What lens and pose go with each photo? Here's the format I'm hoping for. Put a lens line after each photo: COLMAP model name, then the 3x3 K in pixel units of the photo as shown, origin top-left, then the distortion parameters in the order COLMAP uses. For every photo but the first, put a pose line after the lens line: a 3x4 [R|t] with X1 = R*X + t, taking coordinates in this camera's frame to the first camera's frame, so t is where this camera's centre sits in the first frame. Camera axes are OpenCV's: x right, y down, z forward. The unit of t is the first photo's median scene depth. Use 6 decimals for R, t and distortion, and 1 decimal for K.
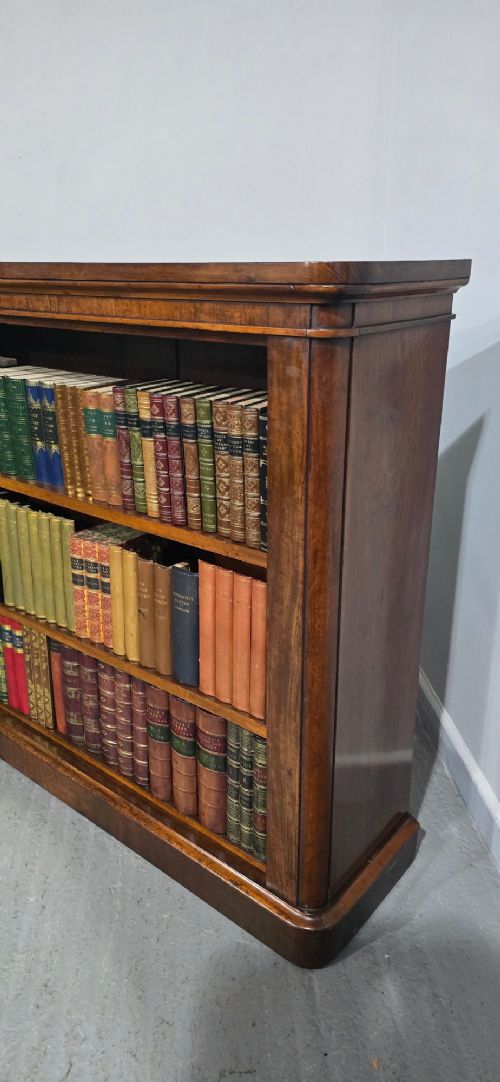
lens RADIAL K [[746.0, 0, 248.7], [0, 746.0, 540.5], [0, 0, 1]] dist [0.072194, -0.082945]
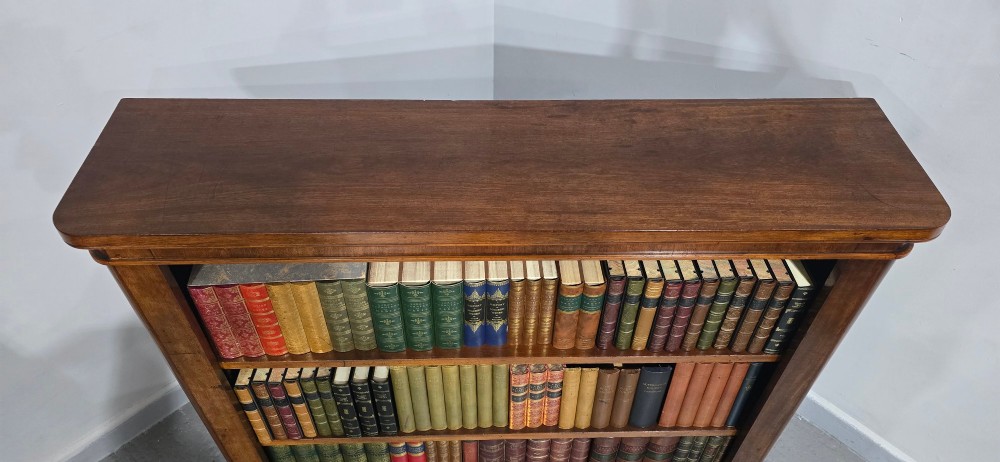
lens RADIAL K [[689.5, 0, 504.0], [0, 689.5, 246.3], [0, 0, 1]] dist [0.072194, -0.082945]
pose [[0.752067, -0.461074, 0.470963, -0.741426], [0.203766, 0.842219, 0.499146, -0.770613], [-0.626797, -0.279425, 0.727356, 0.407402]]
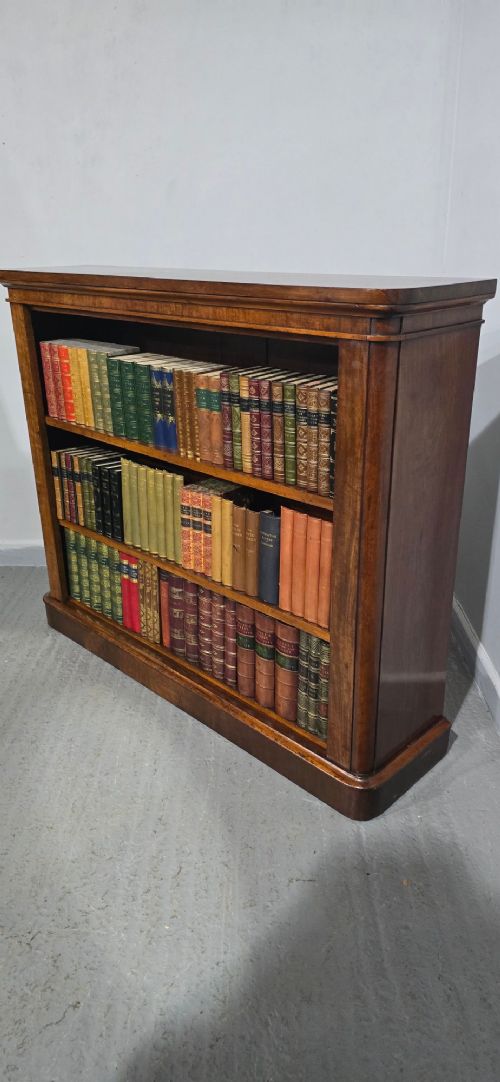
lens RADIAL K [[746.0, 0, 255.2], [0, 746.0, 533.7], [0, 0, 1]] dist [0.072194, -0.082945]
pose [[0.996117, 0.028015, -0.083466, -0.002519], [-0.026053, 0.999360, 0.024503, 0.044357], [0.084099, -0.022233, 0.996209, -0.313417]]
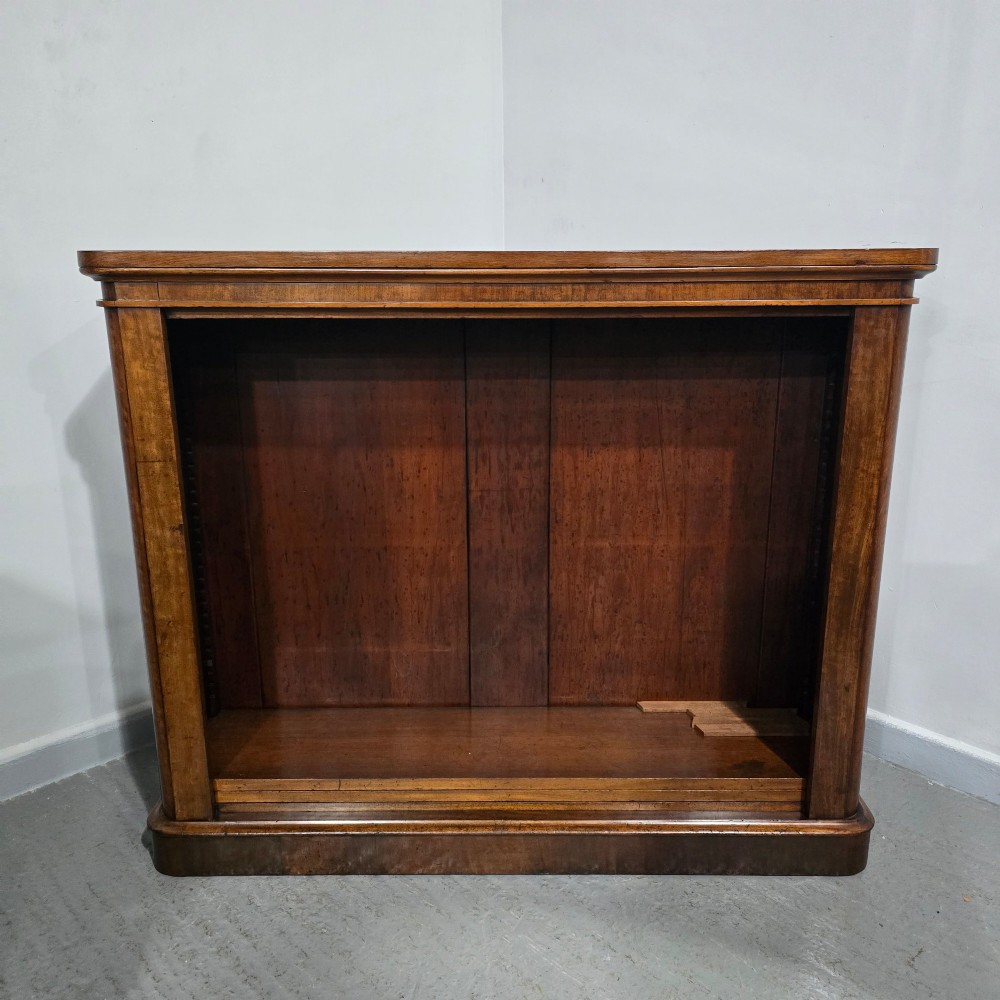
lens RADIAL K [[922.0, 0, 499.2], [0, 922.0, 481.9], [0, 0, 1]] dist [0.061103, -0.063403]
pose [[0.766187, -0.153520, 0.624011, -1.105040], [0.224051, 0.973931, -0.035491, -0.055132], [-0.602295, 0.167003, 0.780609, 0.167362]]
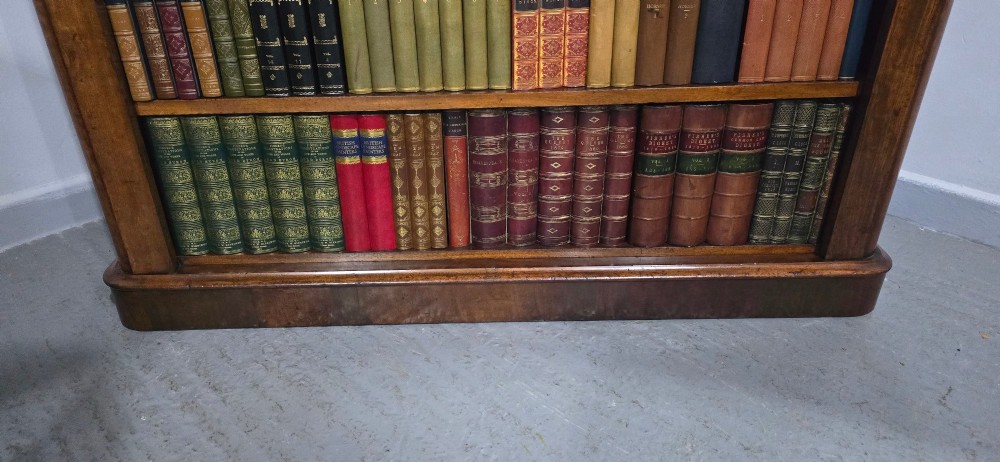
lens RADIAL K [[689.5, 0, 489.9], [0, 689.5, 229.6], [0, 0, 1]] dist [0.072194, -0.082945]
pose [[0.749365, -0.321841, 0.578680, -0.854643], [0.235133, 0.946313, 0.221818, 0.123365], [-0.619003, -0.030156, 0.784810, 0.584578]]
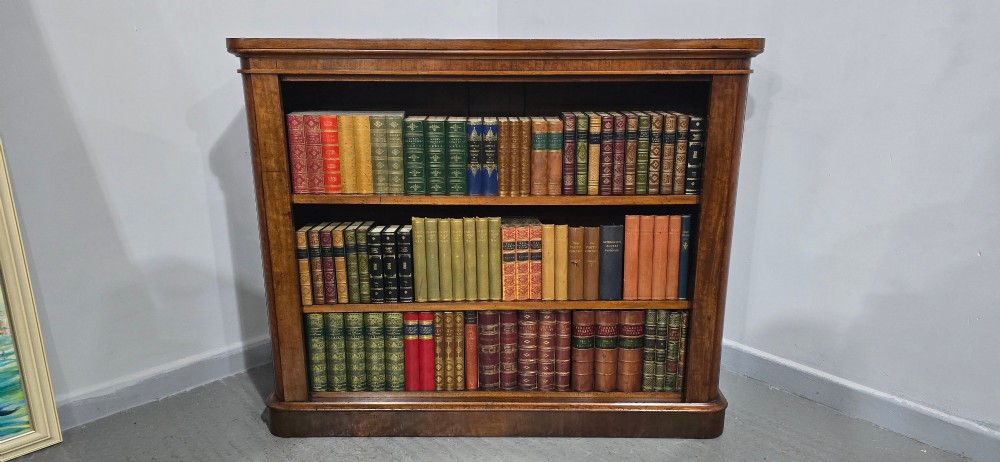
lens RADIAL K [[689.5, 0, 495.5], [0, 689.5, 228.6], [0, 0, 1]] dist [0.072194, -0.082945]
pose [[0.767054, -0.162777, 0.620589, -1.251022], [0.220799, 0.975169, -0.017129, 0.018447], [-0.602391, 0.150165, 0.783949, -0.013878]]
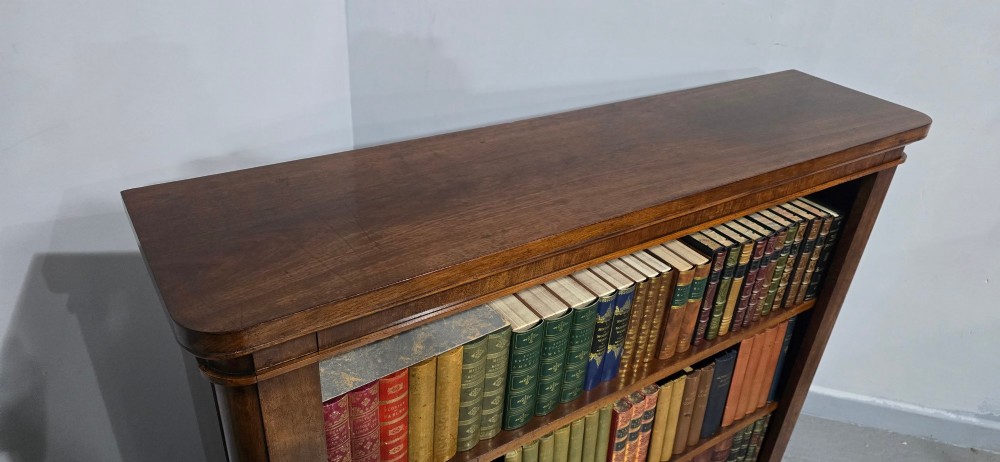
lens RADIAL K [[689.5, 0, 519.8], [0, 689.5, 222.2], [0, 0, 1]] dist [0.072194, -0.082945]
pose [[0.278105, -0.451746, 0.847693, -1.078229], [0.263980, 0.884471, 0.384740, -0.700108], [-0.923565, 0.116776, 0.365227, 0.908180]]
